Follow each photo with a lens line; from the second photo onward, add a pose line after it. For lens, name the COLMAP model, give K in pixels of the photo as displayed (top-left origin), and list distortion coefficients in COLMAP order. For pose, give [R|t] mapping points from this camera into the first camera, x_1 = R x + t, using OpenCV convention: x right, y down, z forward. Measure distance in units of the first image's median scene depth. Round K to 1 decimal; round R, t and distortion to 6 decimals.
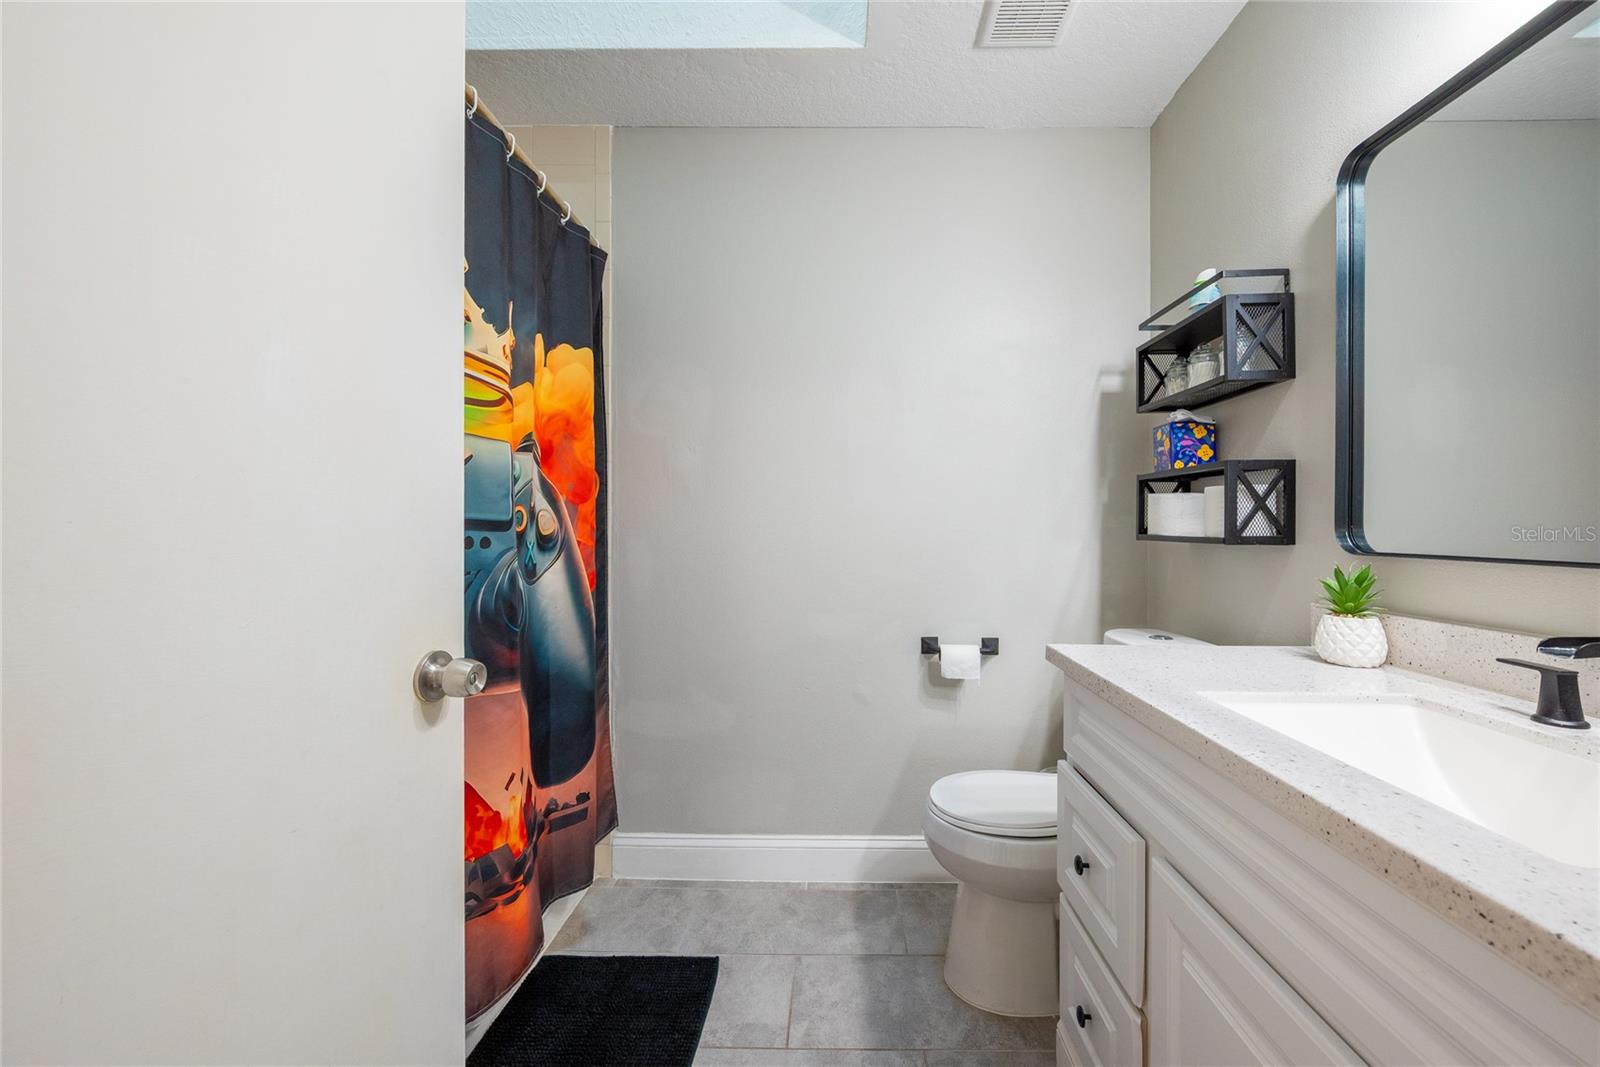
lens RADIAL K [[628.2, 0, 831.7], [0, 628.2, 529.7], [0, 0, 1]] dist [-0.006240, 0.000244]
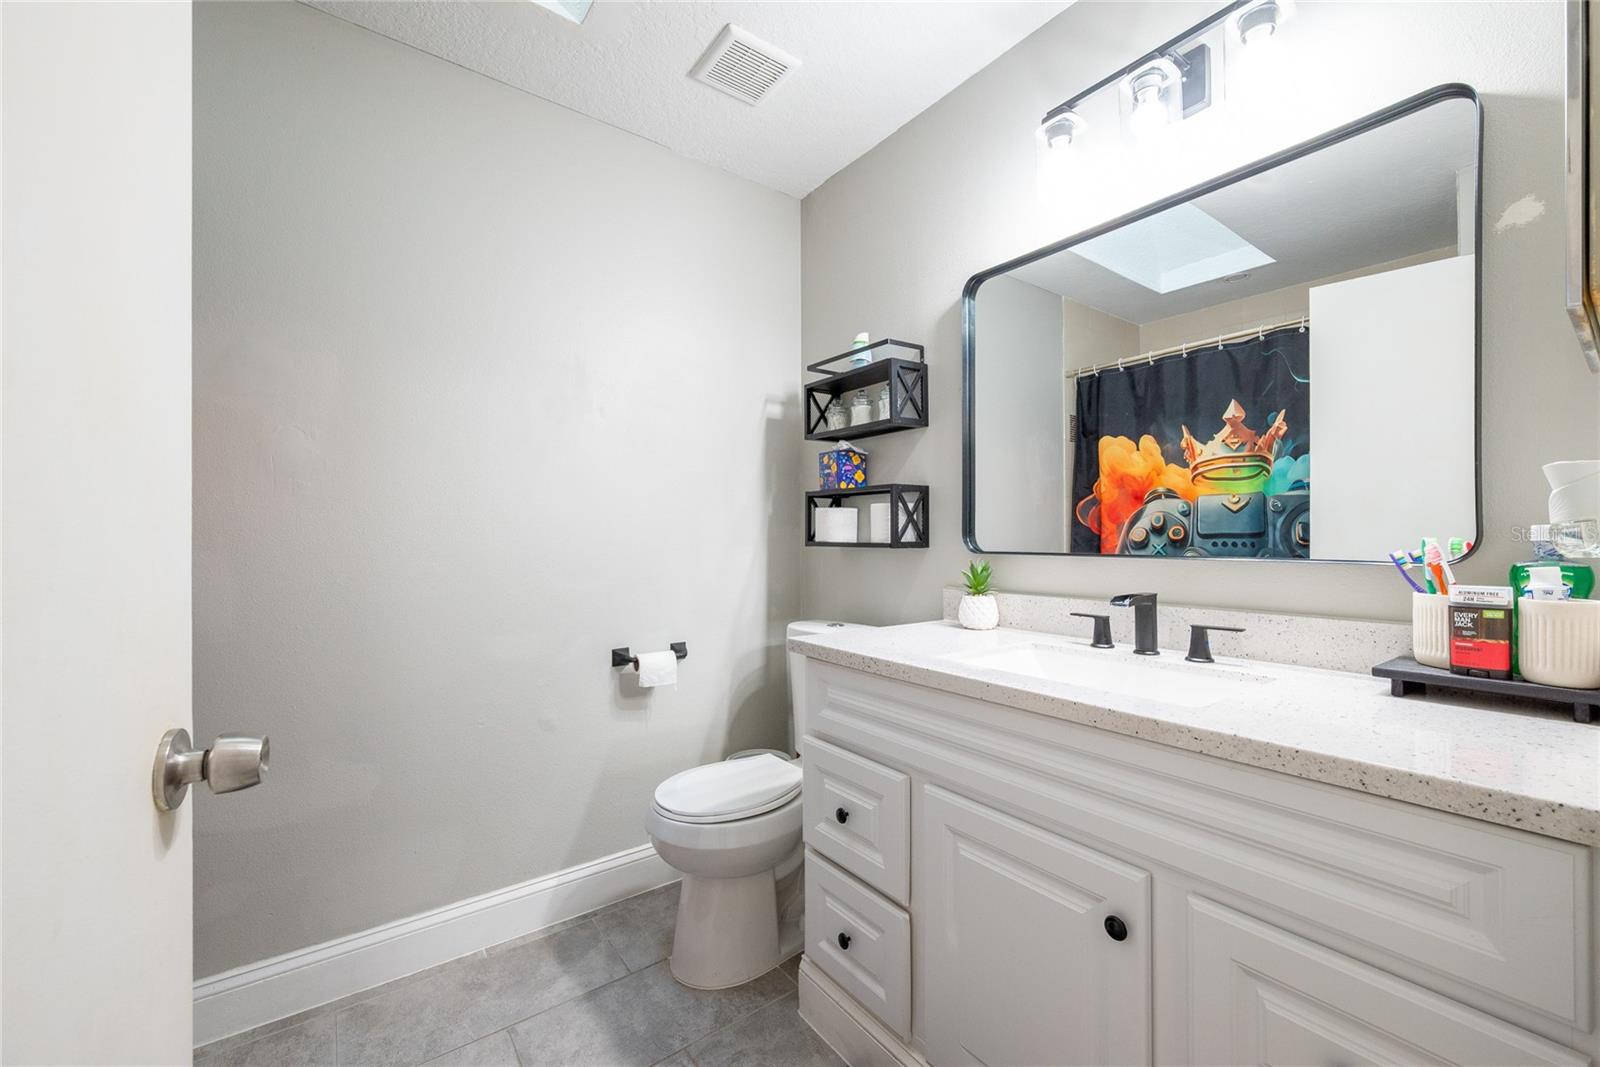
lens RADIAL K [[634.4, 0, 806.5], [0, 634.4, 538.1], [0, 0, 1]] dist [-0.001812, -0.000308]
pose [[0.794962, -0.006708, 0.606622, -0.266867], [0.007782, 0.999969, 0.000860, -0.000161], [-0.606609, 0.004037, 0.794990, 0.045841]]
